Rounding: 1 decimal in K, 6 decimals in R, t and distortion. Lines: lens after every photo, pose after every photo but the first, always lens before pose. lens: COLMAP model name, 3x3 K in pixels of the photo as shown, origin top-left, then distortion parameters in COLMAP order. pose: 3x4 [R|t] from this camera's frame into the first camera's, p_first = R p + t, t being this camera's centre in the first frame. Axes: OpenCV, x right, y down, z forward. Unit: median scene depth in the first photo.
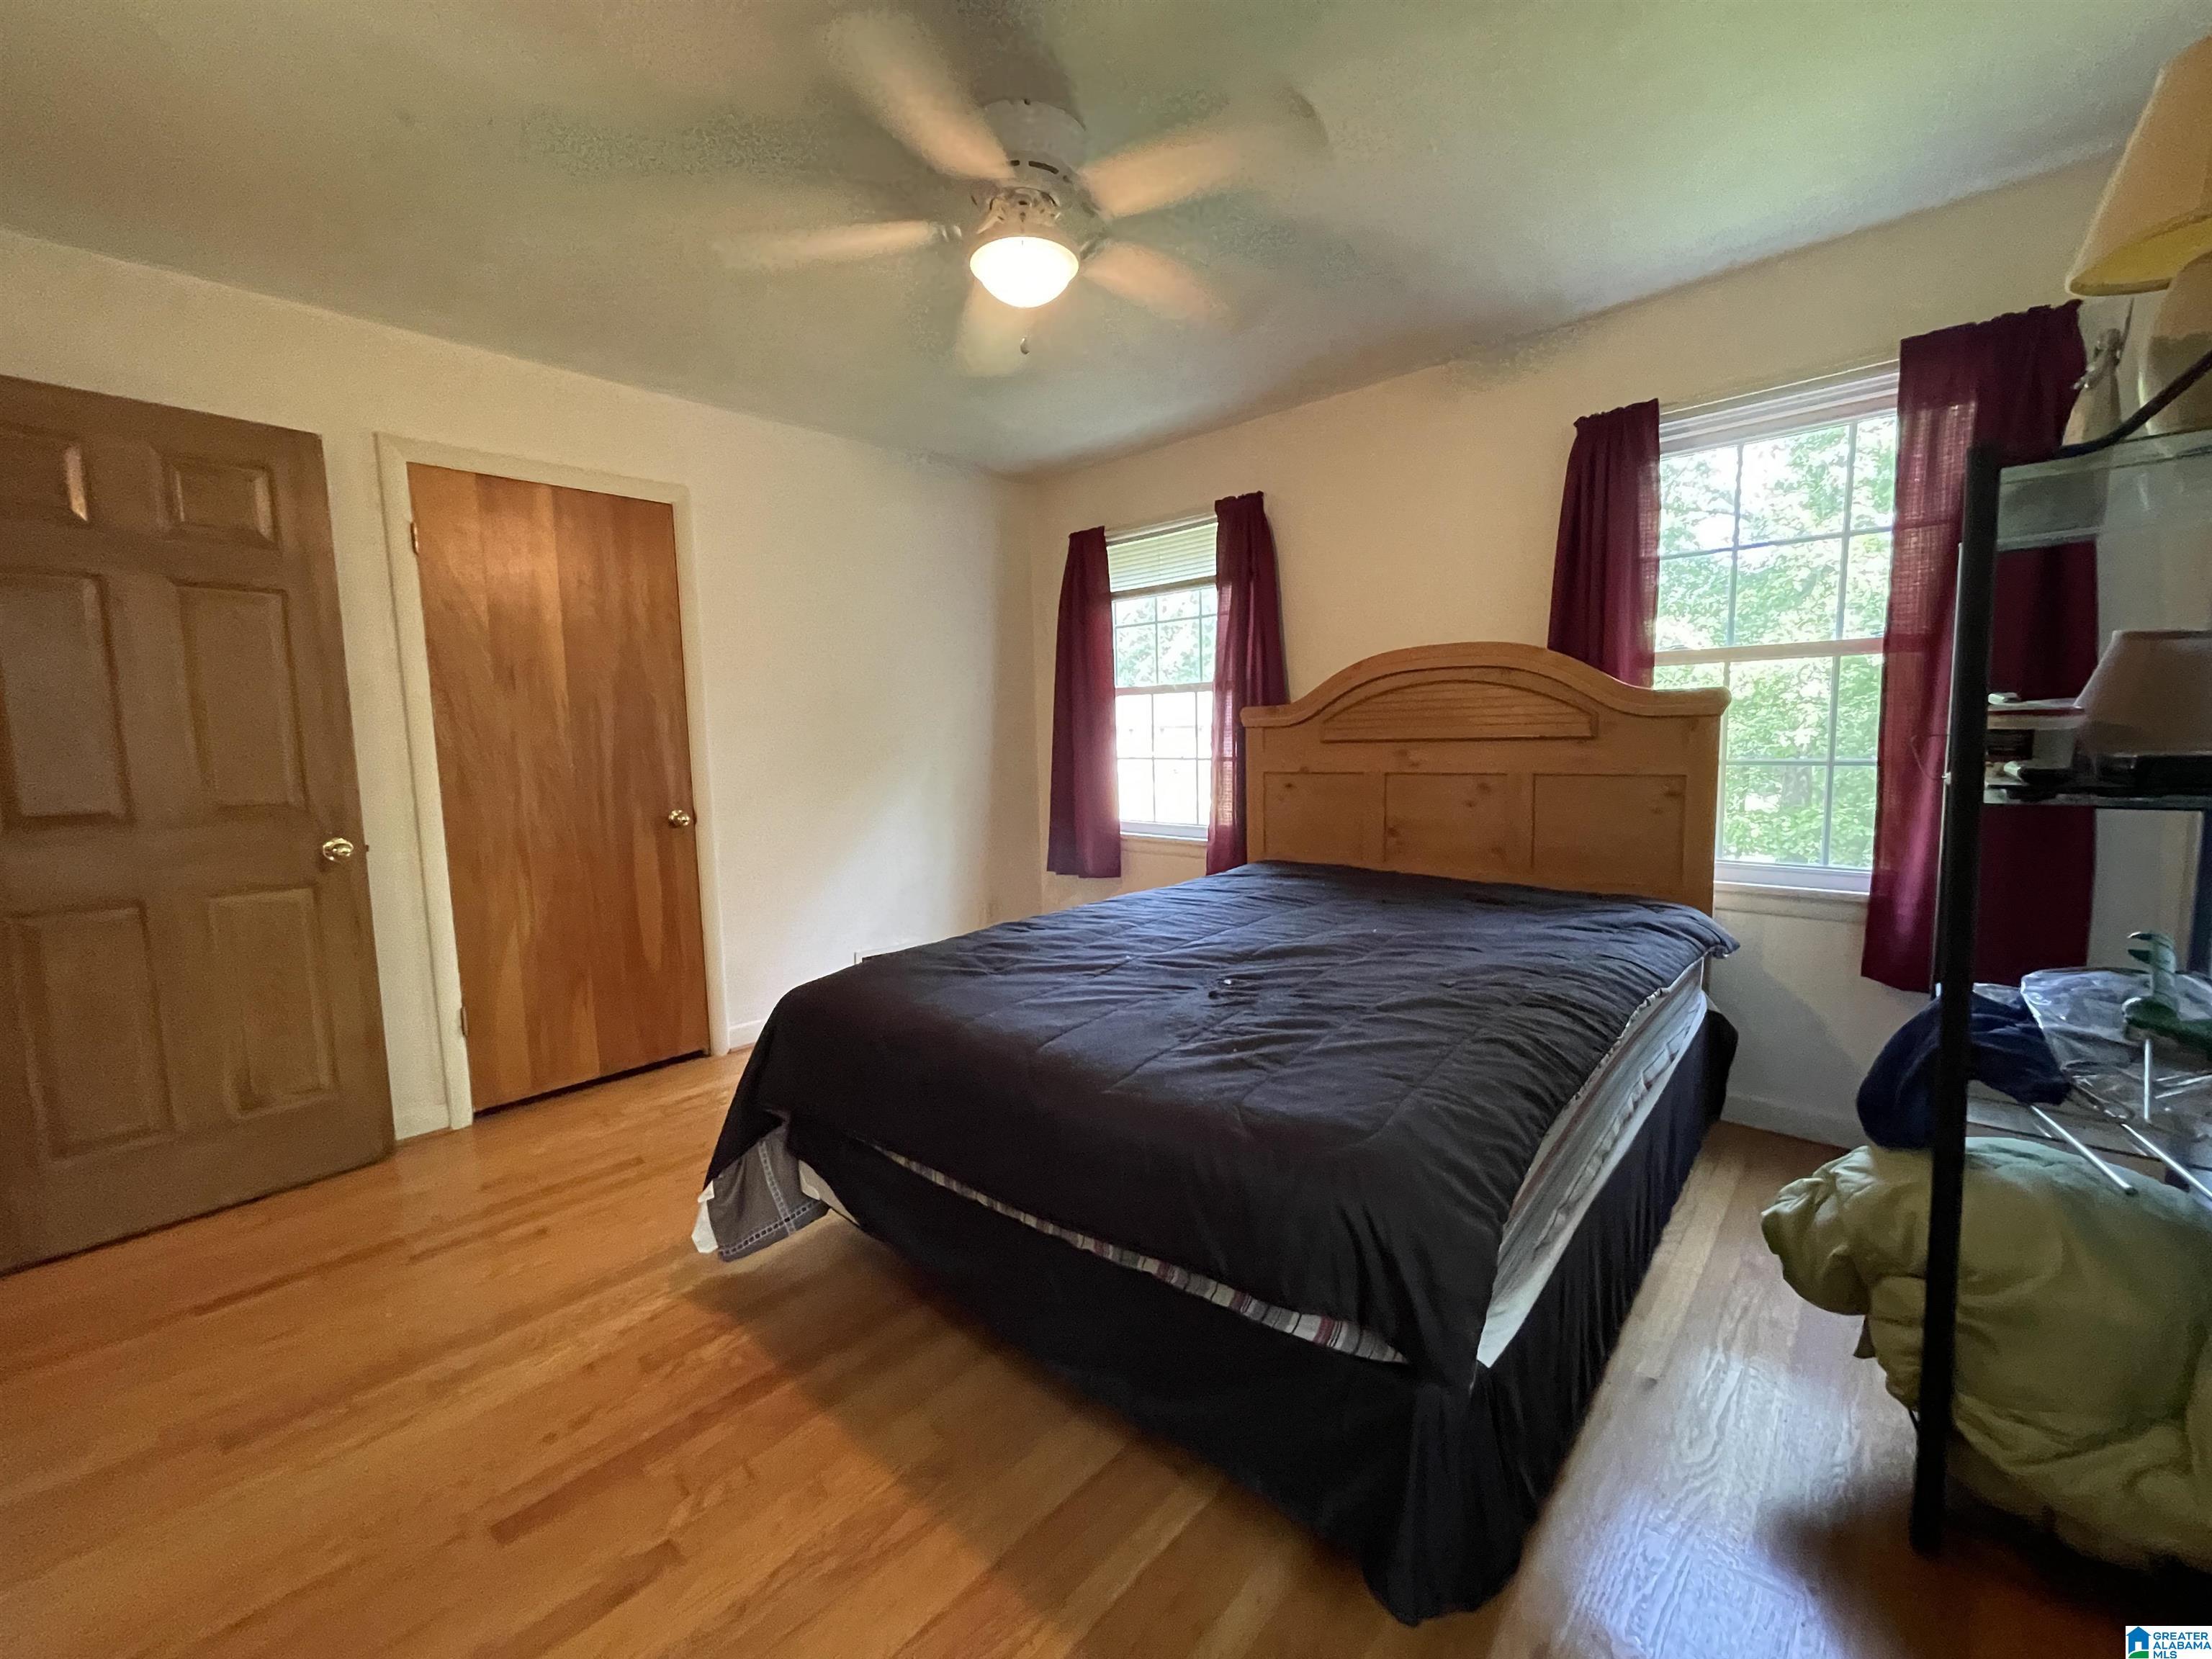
lens RADIAL K [[885.6, 0, 1095.8], [0, 885.6, 832.5], [0, 0, 1]] dist [-0.007583, 0.001531]
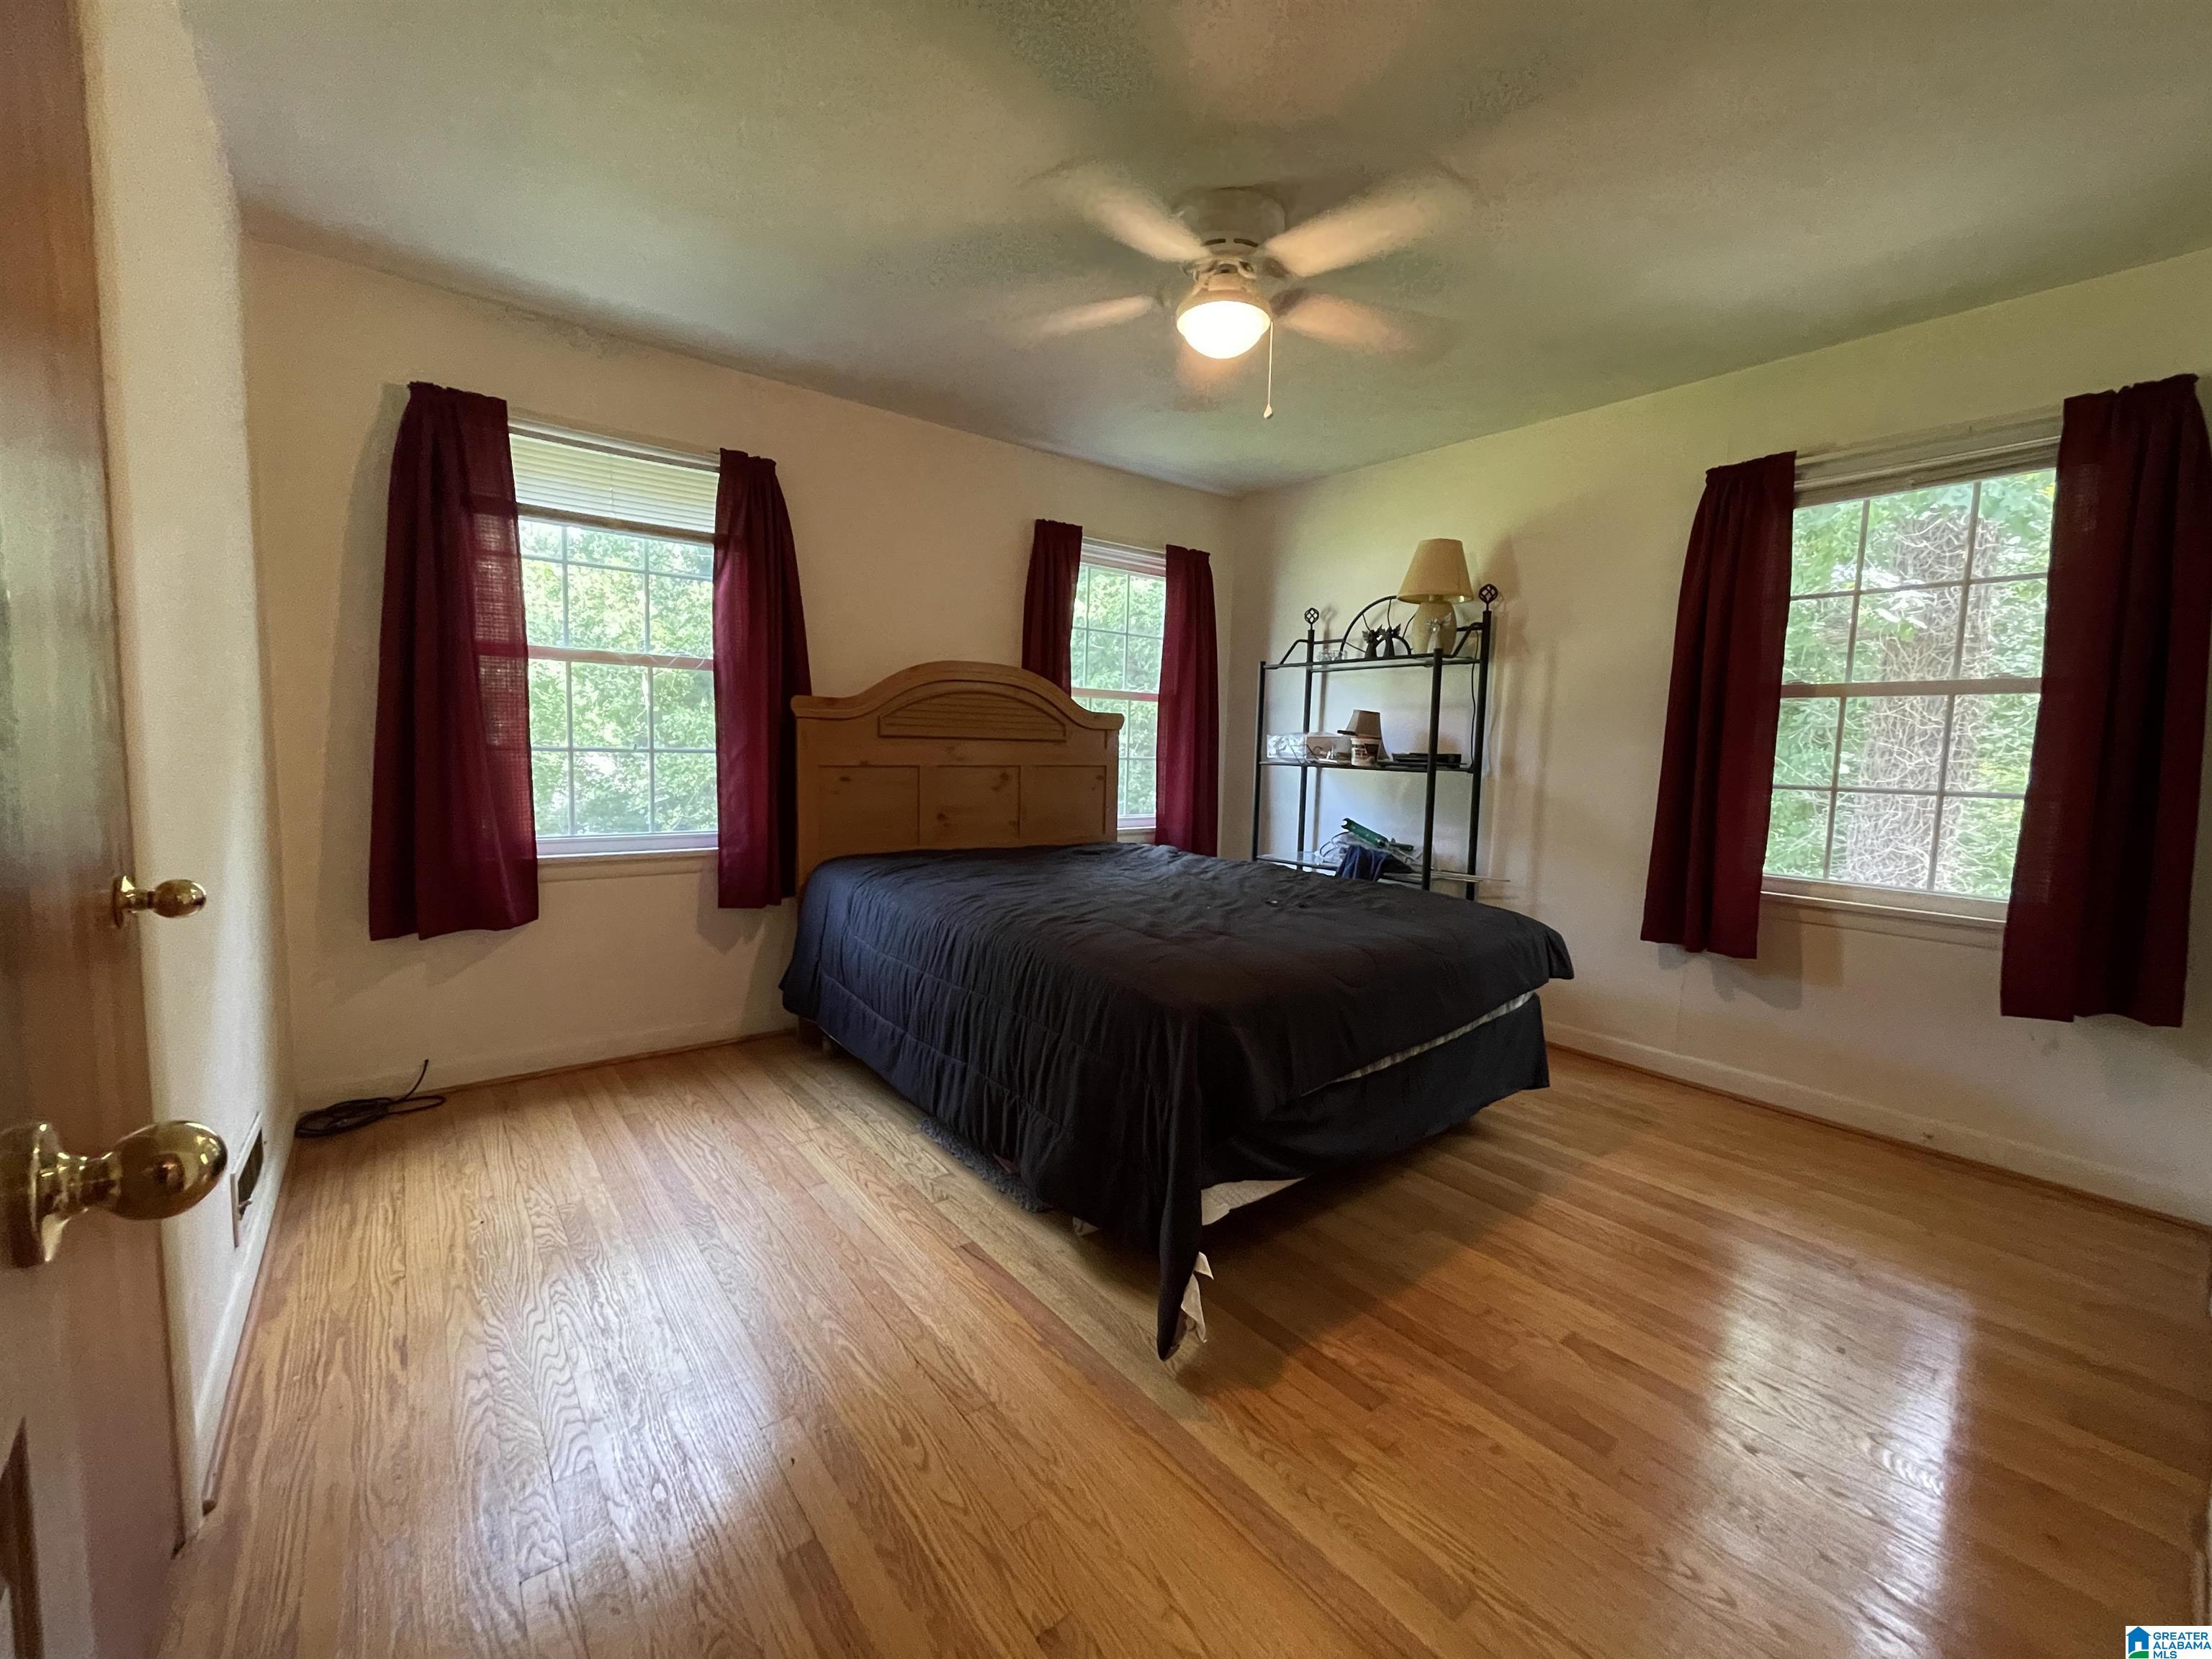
lens RADIAL K [[885.6, 0, 1121.6], [0, 885.6, 826.4], [0, 0, 1]] dist [-0.007583, 0.001531]
pose [[0.154352, -0.064529, 0.985907, -1.048800], [0.076569, 0.995645, 0.053178, -0.043134], [-0.985045, 0.067282, 0.158620, 0.797271]]
